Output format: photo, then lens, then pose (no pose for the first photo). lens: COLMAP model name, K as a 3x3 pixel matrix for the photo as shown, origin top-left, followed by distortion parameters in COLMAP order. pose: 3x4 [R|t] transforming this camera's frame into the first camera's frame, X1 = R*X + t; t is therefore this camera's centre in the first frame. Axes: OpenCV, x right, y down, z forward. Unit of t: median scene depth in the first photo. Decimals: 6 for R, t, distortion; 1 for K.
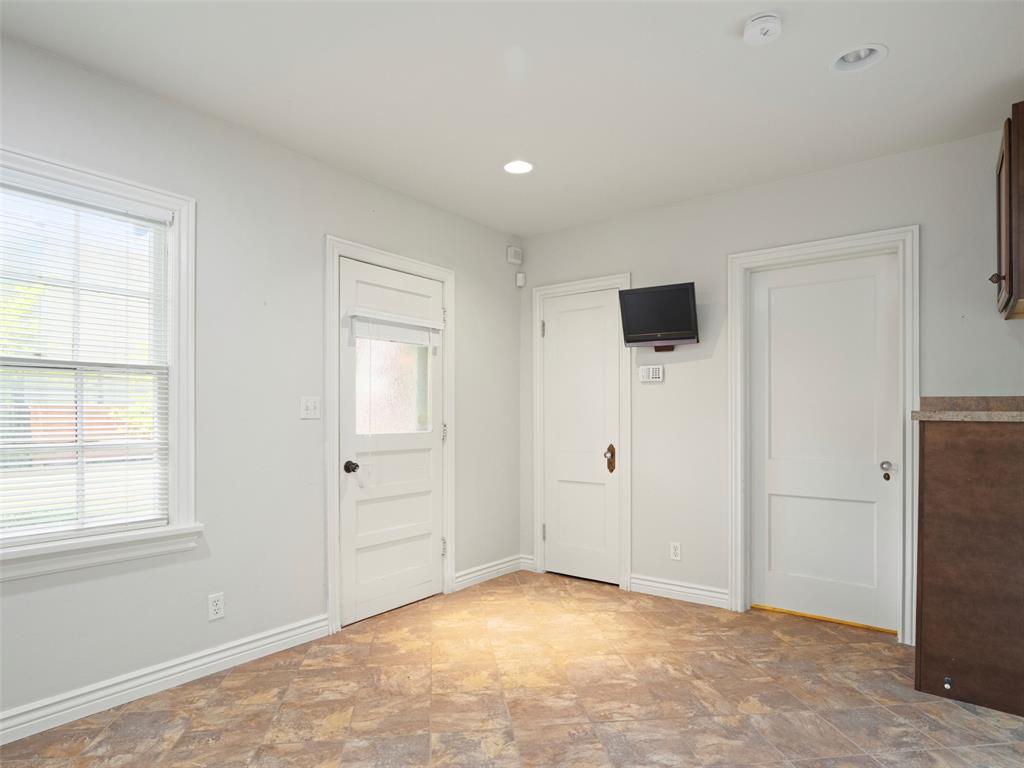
lens RADIAL K [[590.7, 0, 512.3], [0, 590.7, 417.8], [0, 0, 1]] dist [-0.003993, -0.000172]
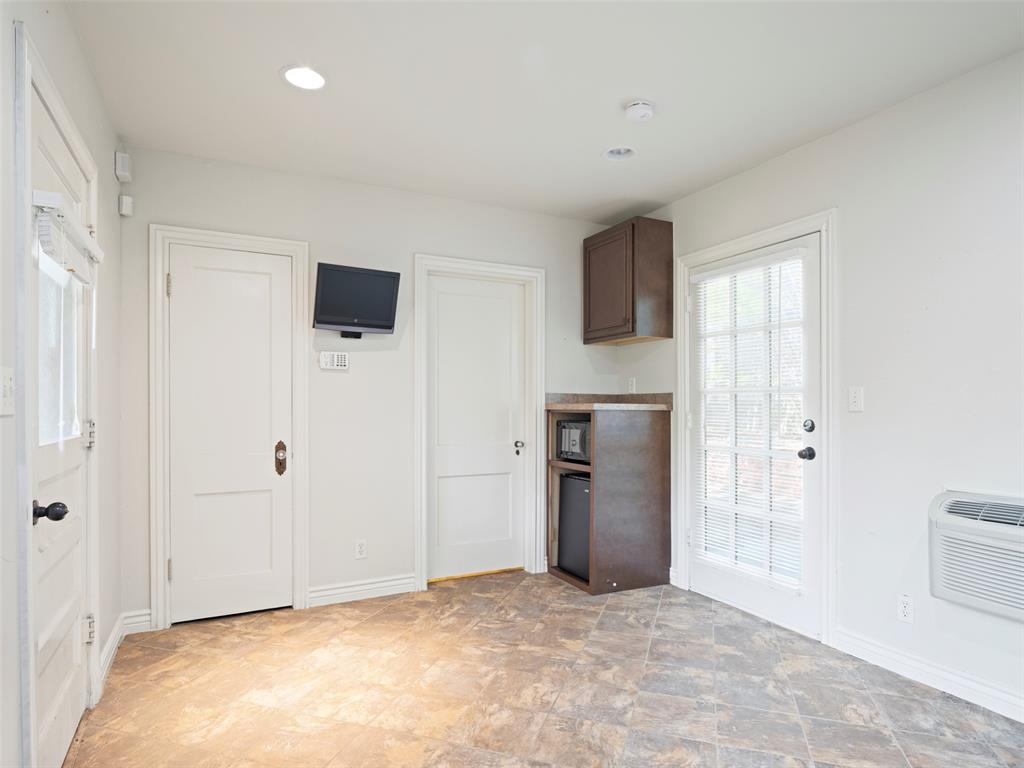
lens RADIAL K [[584.2, 0, 510.5], [0, 584.2, 409.0], [0, 0, 1]] dist [-0.004854, -0.000582]
pose [[0.433096, -0.004609, 0.901336, -0.555843], [0.004398, 0.999986, 0.003000, -0.002184], [-0.901337, 0.002665, 0.433110, 0.445478]]
